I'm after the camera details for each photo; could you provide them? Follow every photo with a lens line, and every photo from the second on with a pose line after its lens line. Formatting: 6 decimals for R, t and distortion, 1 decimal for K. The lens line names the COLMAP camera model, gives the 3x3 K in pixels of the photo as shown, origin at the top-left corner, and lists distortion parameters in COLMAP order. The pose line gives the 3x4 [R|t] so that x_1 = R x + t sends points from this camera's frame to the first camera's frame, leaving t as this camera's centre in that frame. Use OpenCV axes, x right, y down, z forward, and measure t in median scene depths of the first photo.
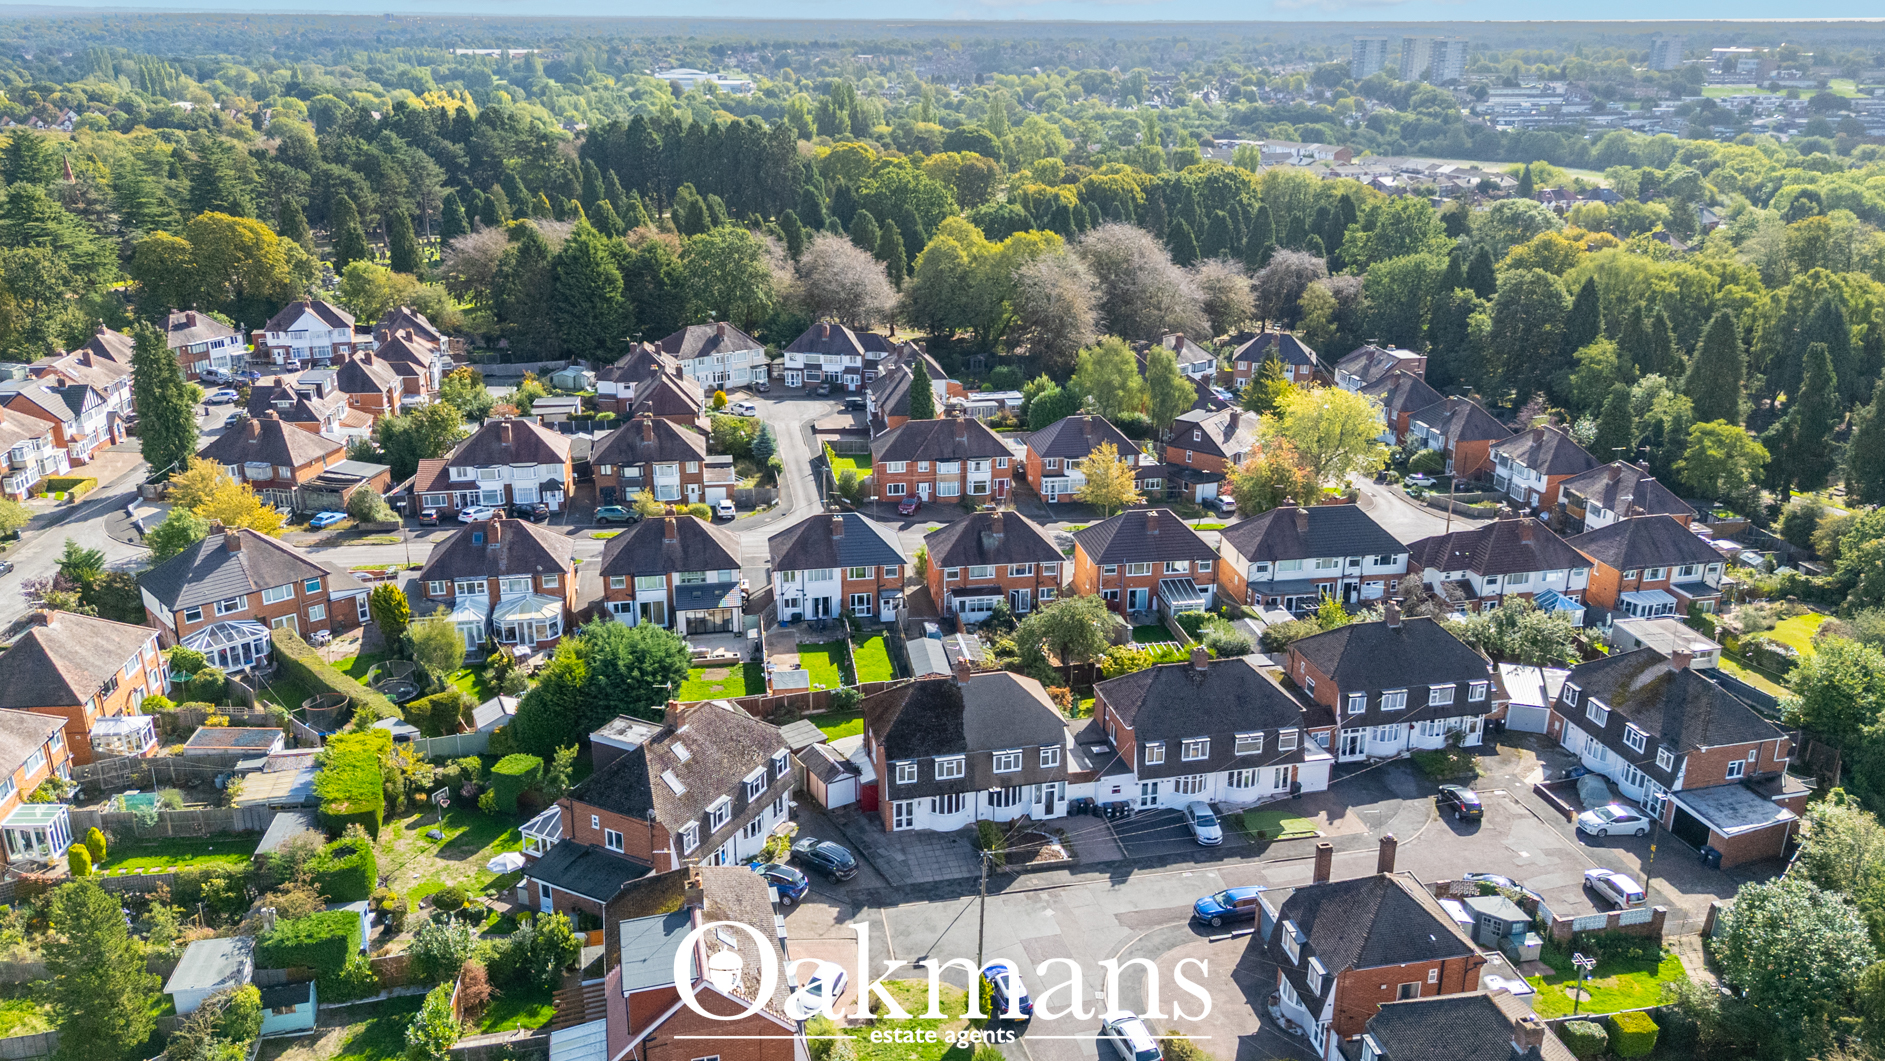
lens RADIAL K [[1423.3, 0, 934.2], [0, 1423.3, 521.6], [0, 0, 1]] dist [0.068154, -0.057433]
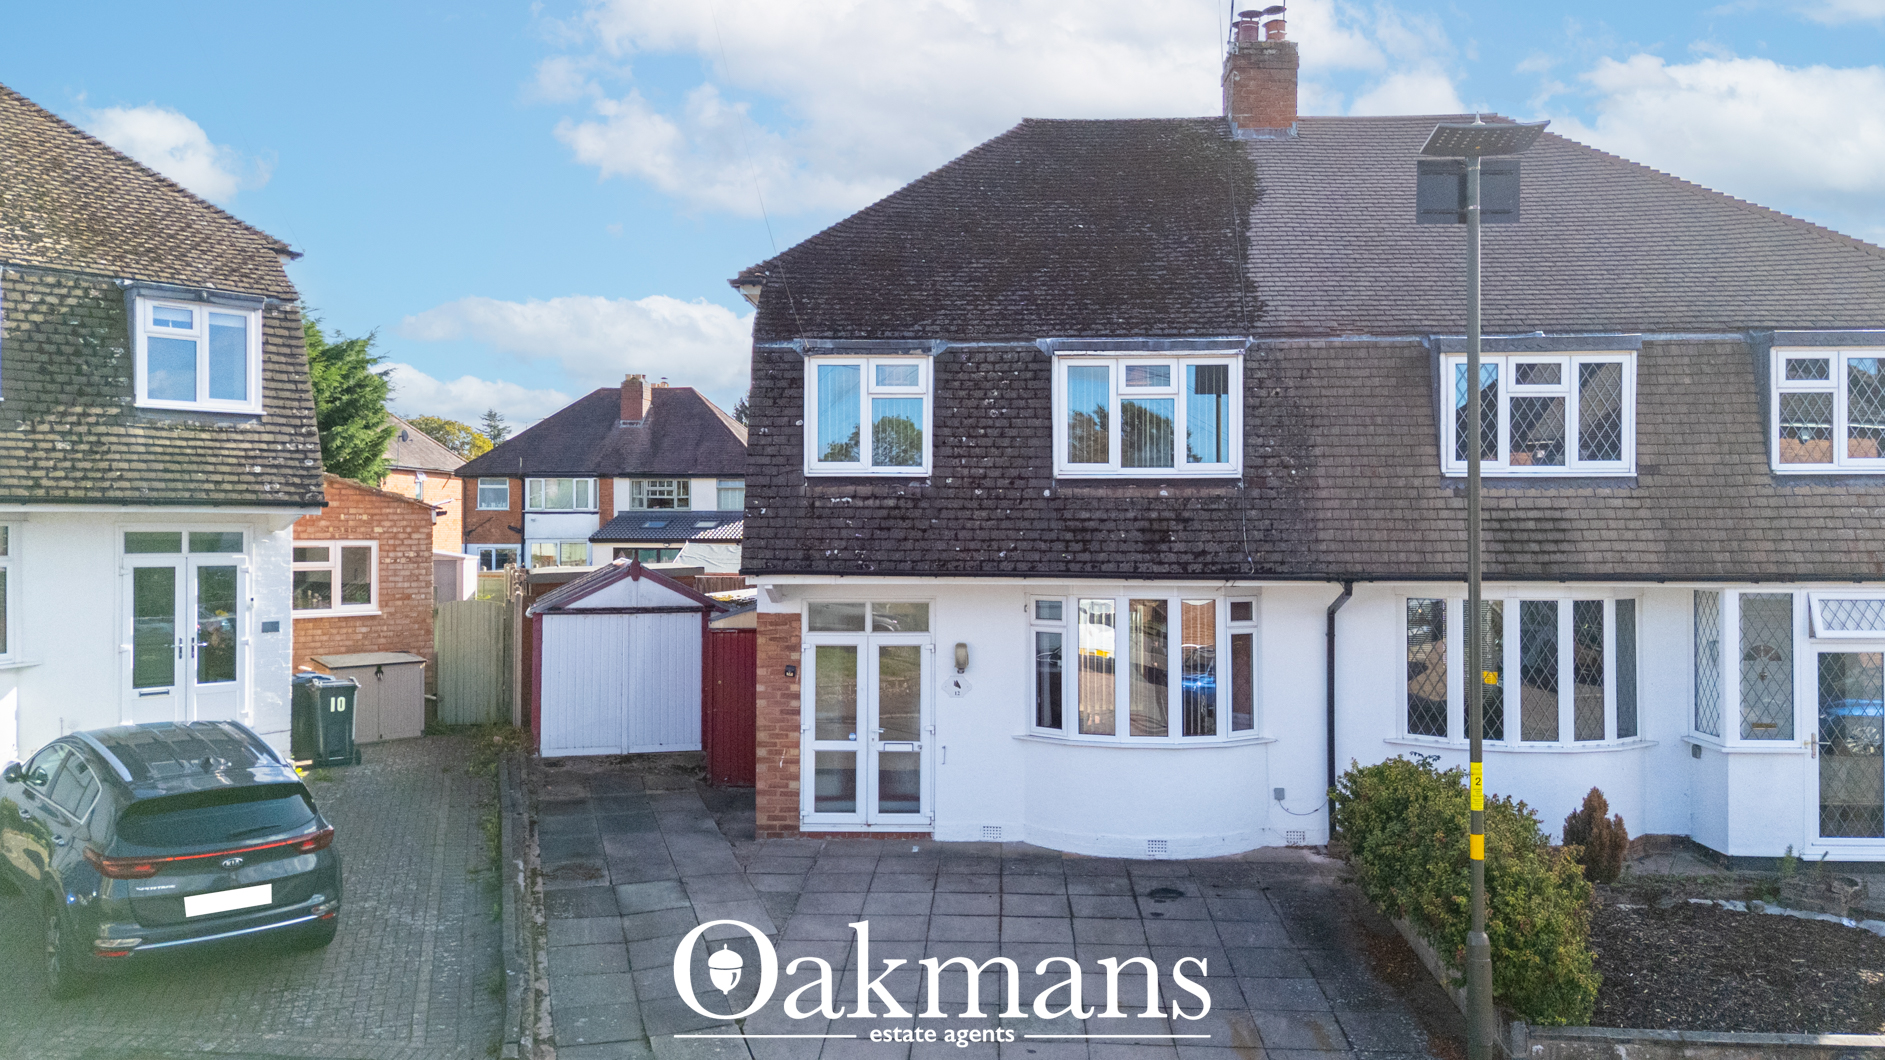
lens RADIAL K [[1423.3, 0, 943.4], [0, 1423.3, 519.8], [0, 0, 1]] dist [0.068154, -0.057433]
pose [[0.966028, -0.000805, -0.258437, 0.020606], [-0.085871, 0.942180, -0.323917, 0.164396], [0.243755, 0.335105, 0.910103, 0.591345]]
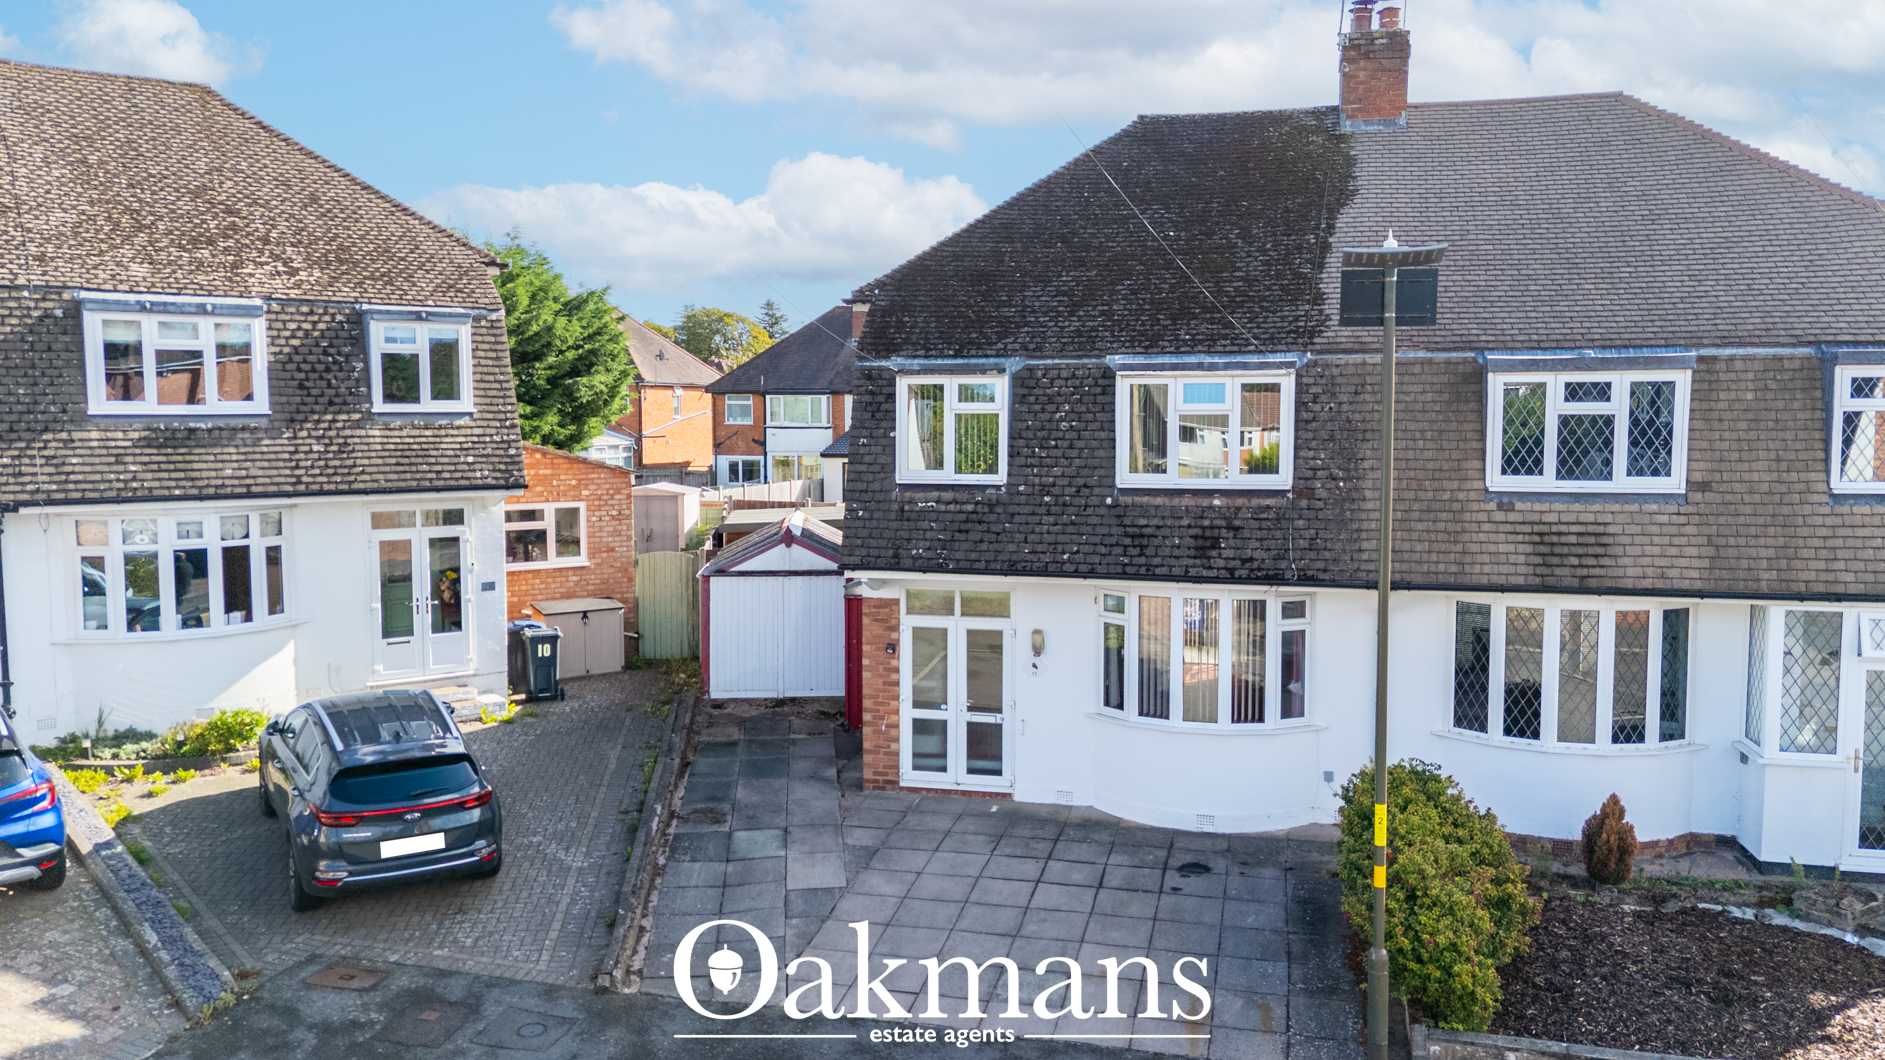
lens RADIAL K [[1423.3, 0, 937.3], [0, 1423.3, 519.8], [0, 0, 1]] dist [0.068154, -0.057433]
pose [[0.897383, 0.034529, -0.439899, 0.040054], [-0.144195, 0.965148, -0.218397, 0.156352], [0.417027, 0.259417, 0.871086, 0.581385]]
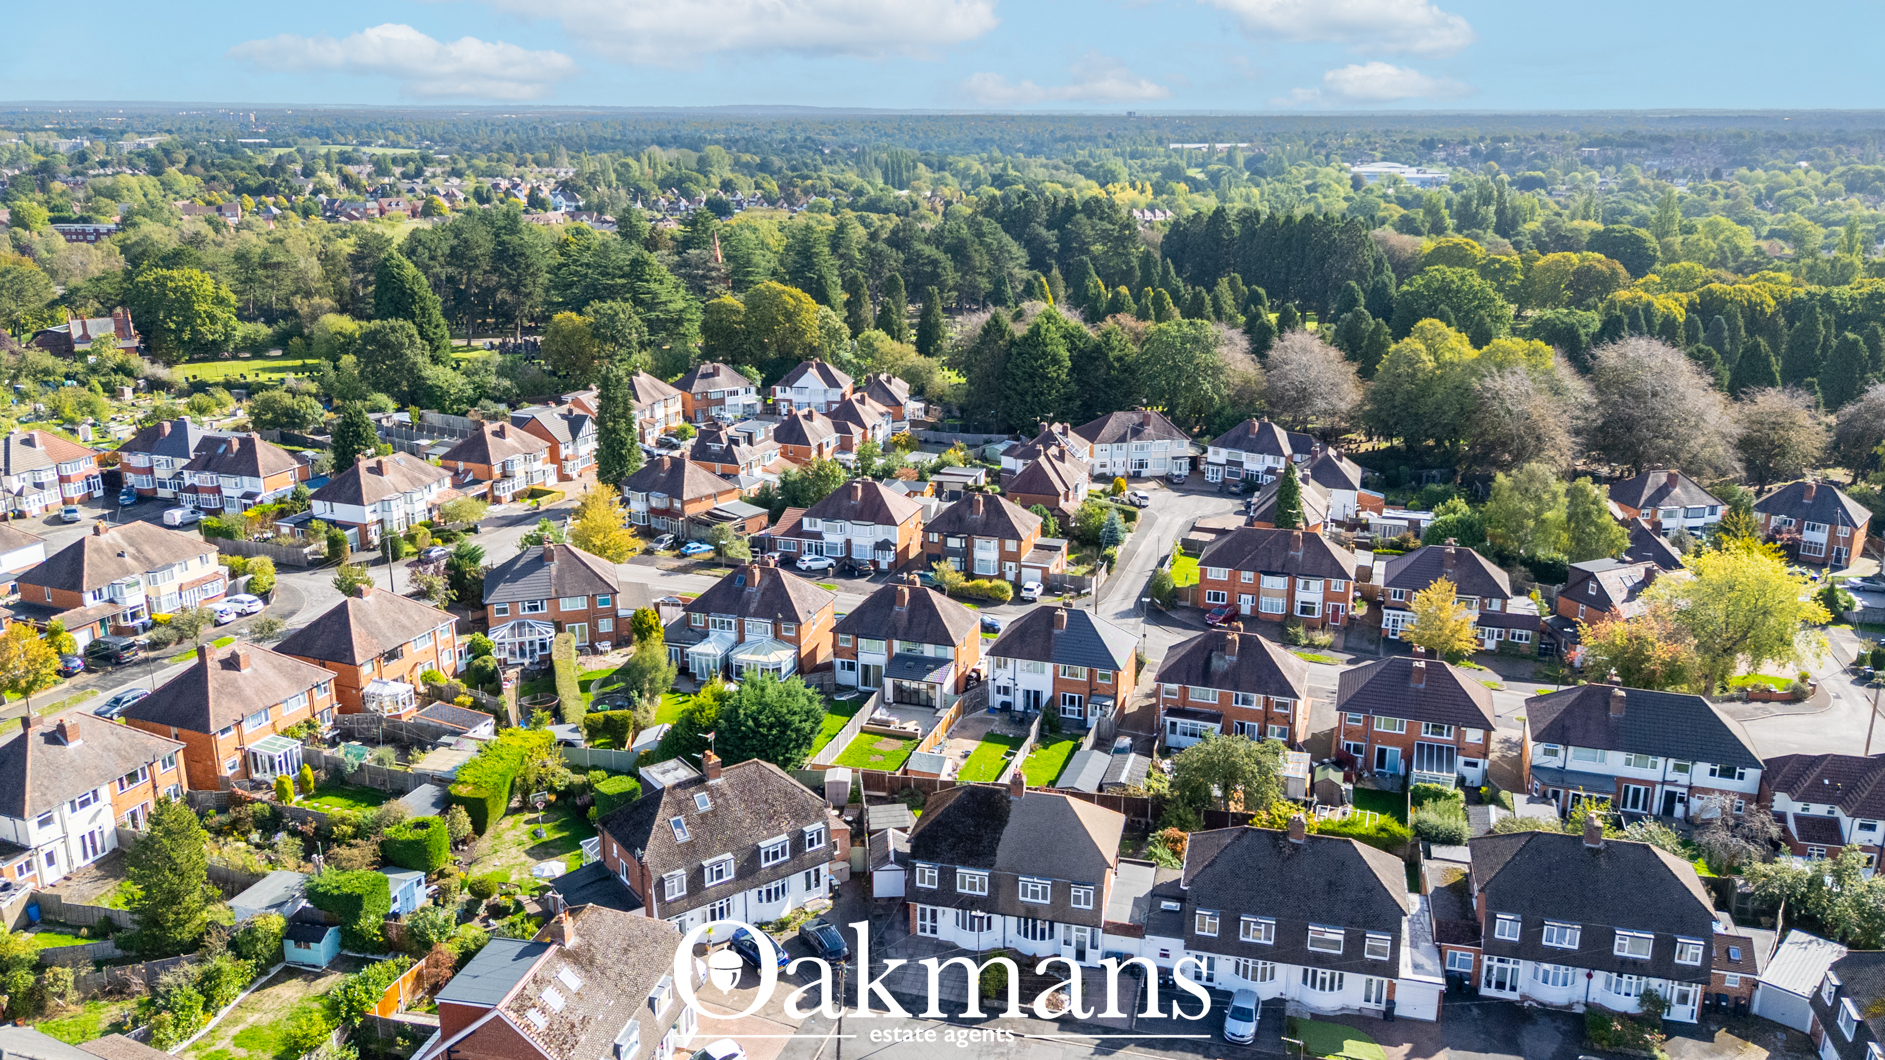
lens RADIAL K [[1423.3, 0, 931.7], [0, 1423.3, 520.0], [0, 0, 1]] dist [0.068154, -0.057433]
pose [[0.889814, 0.121804, -0.439766, 0.259313], [-0.148392, 0.988575, -0.026444, -0.024646], [0.431521, 0.088788, 0.897723, 0.079902]]
